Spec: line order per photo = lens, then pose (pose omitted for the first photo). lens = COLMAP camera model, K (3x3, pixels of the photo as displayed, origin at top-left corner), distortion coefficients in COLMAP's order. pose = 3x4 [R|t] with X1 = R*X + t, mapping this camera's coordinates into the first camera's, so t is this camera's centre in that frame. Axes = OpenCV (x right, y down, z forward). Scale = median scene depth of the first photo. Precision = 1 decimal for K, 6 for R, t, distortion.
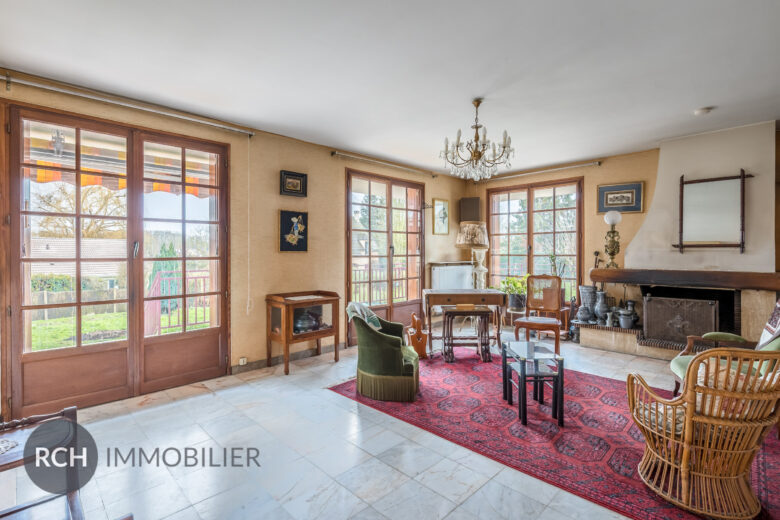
lens RADIAL K [[370.8, 0, 390.1], [0, 370.8, 257.1], [0, 0, 1]] dist [-0.001396, 0.000245]
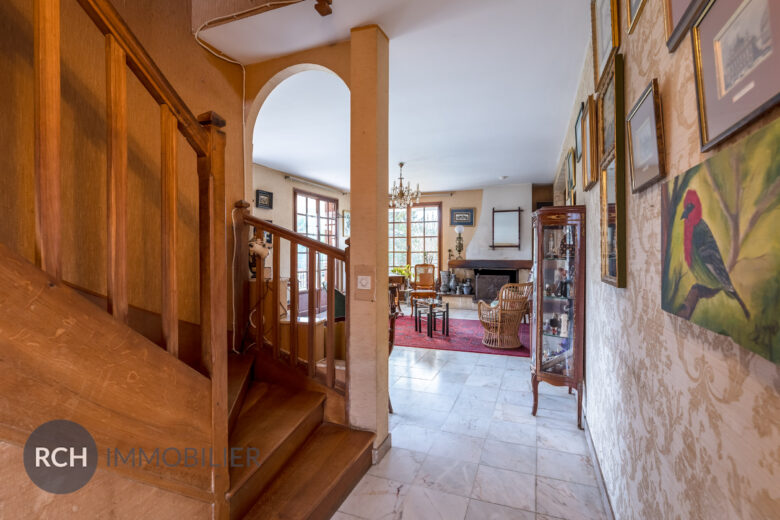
lens RADIAL K [[370.8, 0, 390.7], [0, 370.8, 256.3], [0, 0, 1]] dist [-0.001396, 0.000245]
pose [[0.916513, -0.005958, 0.399960, -0.339964], [0.004883, 0.999981, 0.003706, 0.007721], [-0.399975, -0.001444, 0.916525, -0.392152]]
